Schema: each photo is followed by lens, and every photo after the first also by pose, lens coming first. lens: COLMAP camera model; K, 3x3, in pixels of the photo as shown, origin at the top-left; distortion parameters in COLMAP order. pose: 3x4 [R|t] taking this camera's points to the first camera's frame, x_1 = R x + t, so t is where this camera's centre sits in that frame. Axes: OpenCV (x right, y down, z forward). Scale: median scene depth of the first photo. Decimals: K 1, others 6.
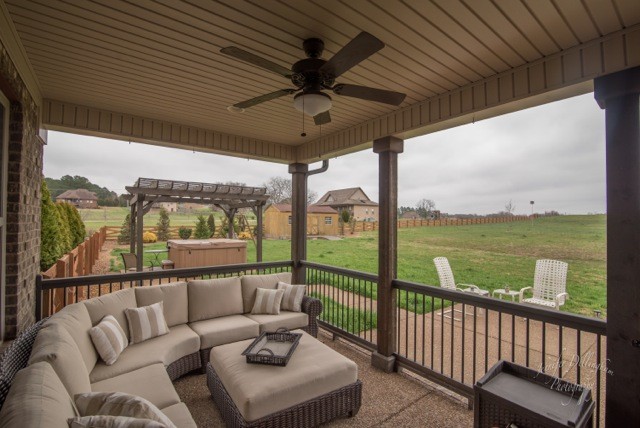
lens RADIAL K [[289.2, 0, 318.7], [0, 289.2, 215.8], [0, 0, 1]] dist [-0.019316, -0.000267]
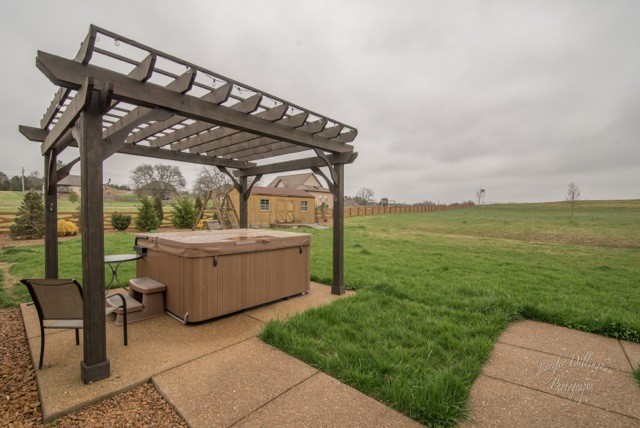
lens RADIAL K [[295.7, 0, 320.0], [0, 295.7, 214.0], [0, 0, 1]] dist [-0.013166, -0.000017]
pose [[0.978899, -0.001078, 0.204341, -0.138660], [-0.005999, 0.999403, 0.034013, 0.014362], [-0.204256, -0.034521, 0.978309, 0.196379]]
